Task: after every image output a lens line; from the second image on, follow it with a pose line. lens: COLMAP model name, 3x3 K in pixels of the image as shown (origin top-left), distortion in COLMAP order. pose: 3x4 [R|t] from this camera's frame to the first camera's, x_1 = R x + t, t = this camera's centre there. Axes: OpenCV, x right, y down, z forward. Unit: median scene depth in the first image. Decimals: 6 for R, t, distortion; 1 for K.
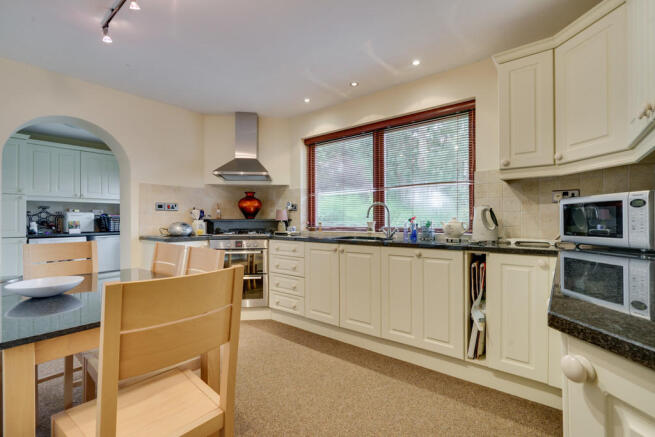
lens RADIAL K [[296.2, 0, 327.2], [0, 296.2, 216.6], [0, 0, 1]] dist [-0.003761, 0.000044]
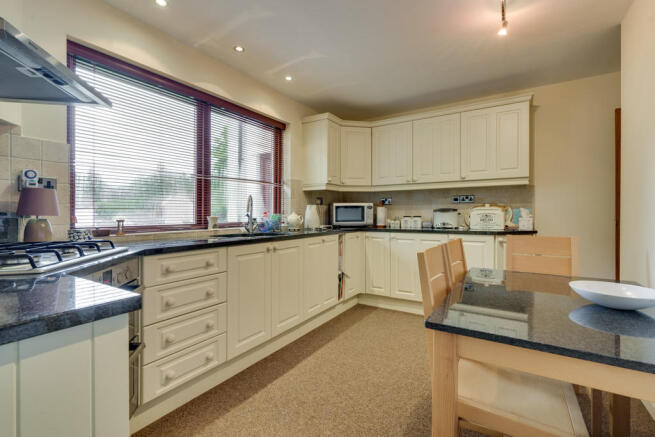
lens RADIAL K [[296.2, 0, 327.3], [0, 296.2, 217.2], [0, 0, 1]] dist [-0.003761, 0.000044]
pose [[-0.114883, -0.001527, 0.993378, -0.924933], [0.000820, 0.999998, 0.001632, 0.022088], [-0.993379, 0.001002, -0.114882, 1.048377]]
